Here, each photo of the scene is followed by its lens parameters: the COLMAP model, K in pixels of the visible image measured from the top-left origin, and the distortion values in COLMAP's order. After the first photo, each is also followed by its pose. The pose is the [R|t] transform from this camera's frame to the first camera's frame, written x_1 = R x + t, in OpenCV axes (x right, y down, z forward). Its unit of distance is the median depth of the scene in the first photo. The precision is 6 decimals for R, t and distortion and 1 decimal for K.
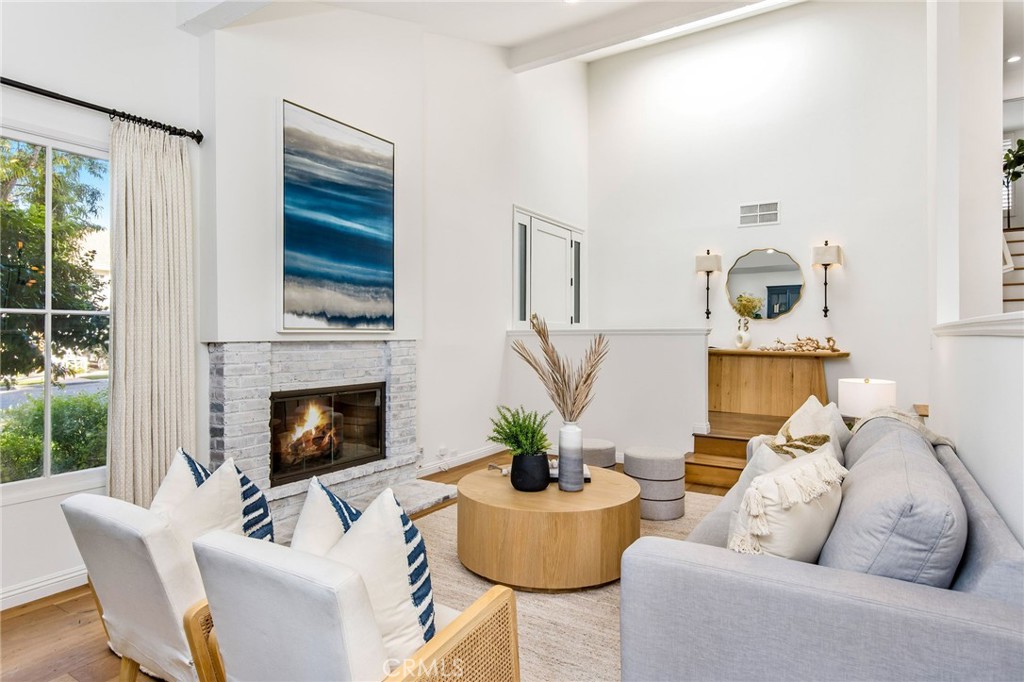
lens RADIAL K [[558.1, 0, 512.4], [0, 558.1, 329.5], [0, 0, 1]] dist [-0.027002, -0.000995]
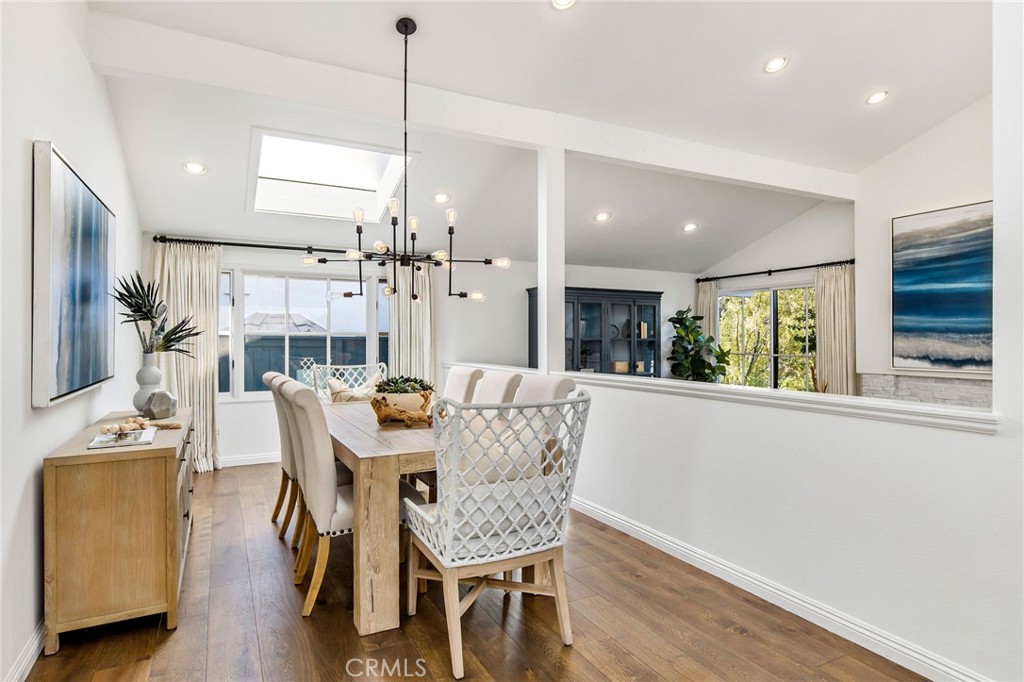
lens RADIAL K [[576.3, 0, 512.0], [0, 576.3, 341.0], [0, 0, 1]] dist [0.001080, 0.000158]
pose [[-0.506243, -0.012447, -0.862301, 1.380329], [-0.005887, 0.999922, -0.010978, -0.045575], [0.862371, -0.000481, -0.506277, 0.826175]]
